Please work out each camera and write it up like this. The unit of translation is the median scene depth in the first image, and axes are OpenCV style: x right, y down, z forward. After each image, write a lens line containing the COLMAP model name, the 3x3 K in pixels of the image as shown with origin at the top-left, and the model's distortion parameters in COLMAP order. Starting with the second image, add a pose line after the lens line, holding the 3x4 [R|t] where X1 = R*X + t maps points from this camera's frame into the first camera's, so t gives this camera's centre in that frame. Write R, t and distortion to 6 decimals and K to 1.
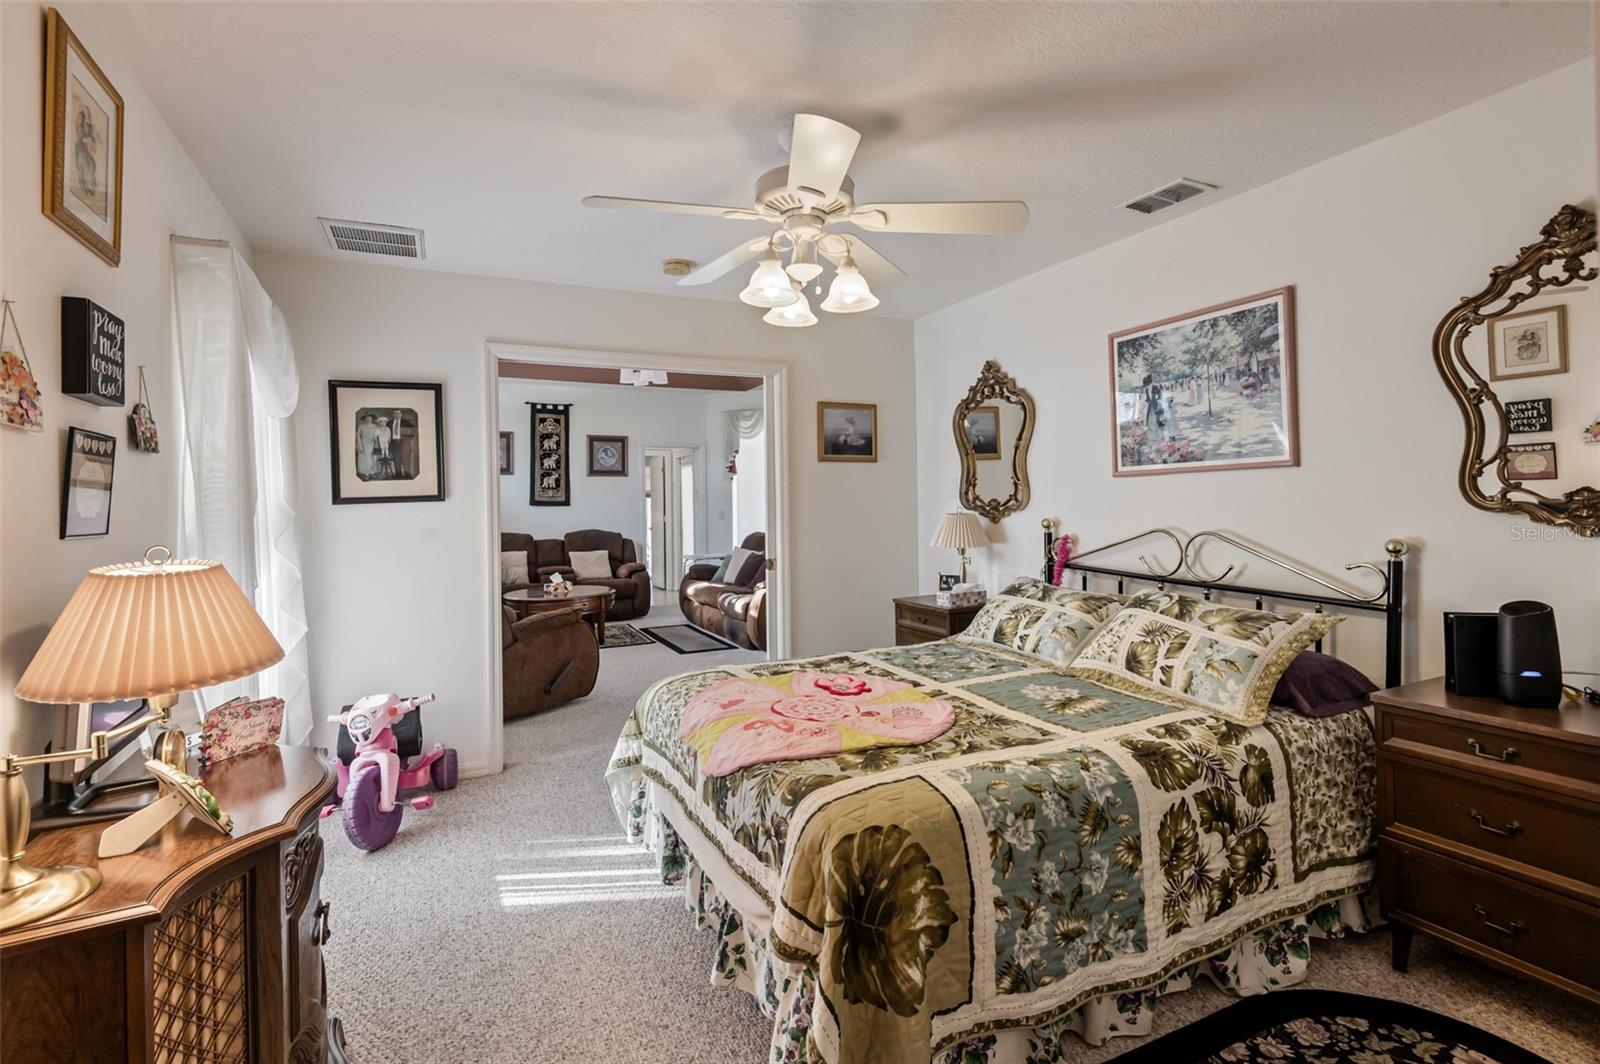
lens RADIAL K [[744.5, 0, 799.5], [0, 744.5, 525.2], [0, 0, 1]] dist [0.003415, 0.000316]
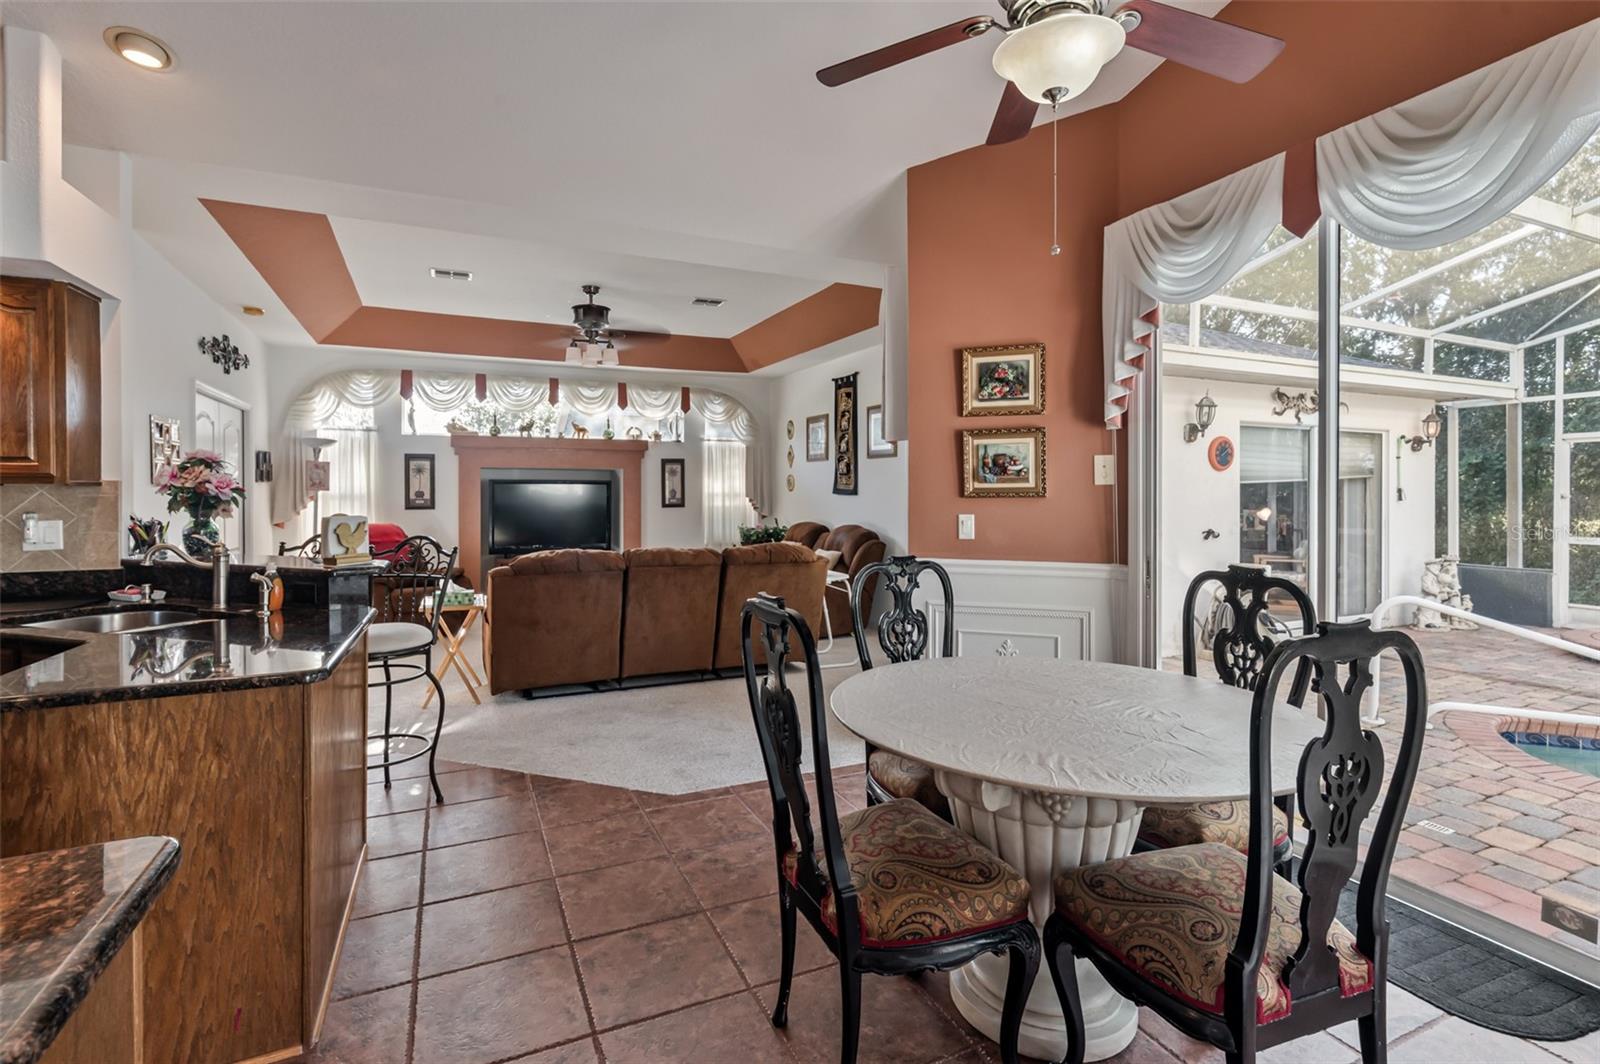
lens RADIAL K [[744.5, 0, 805.1], [0, 744.5, 495.9], [0, 0, 1]] dist [0.003415, 0.000316]
pose [[-0.014355, 0.008804, -0.999858, 0.518918], [0.003123, 0.999957, 0.008760, -0.032922], [0.999892, -0.002997, -0.014382, 0.960720]]
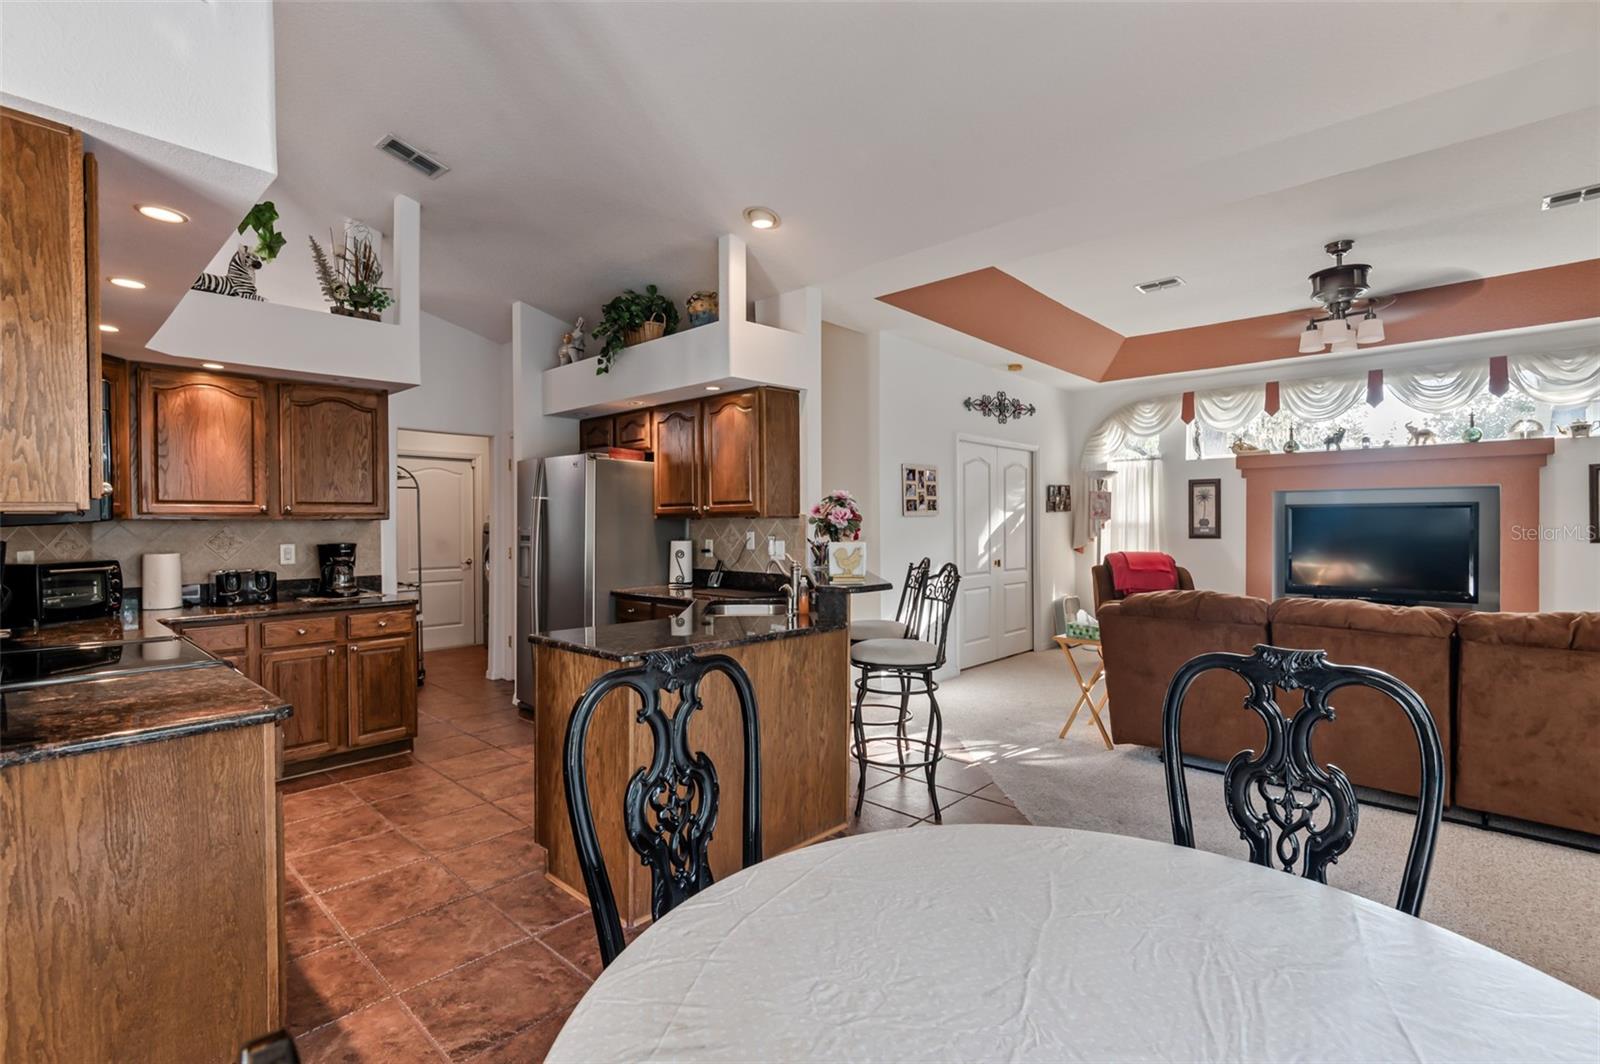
lens RADIAL K [[744.5, 0, 800.6], [0, 744.5, 527.5], [0, 0, 1]] dist [0.003415, 0.000316]
pose [[-0.933141, 0.011240, -0.359336, 0.382952], [0.009952, 0.999936, 0.005433, -0.031983], [0.359374, 0.001494, -0.933193, 1.082636]]
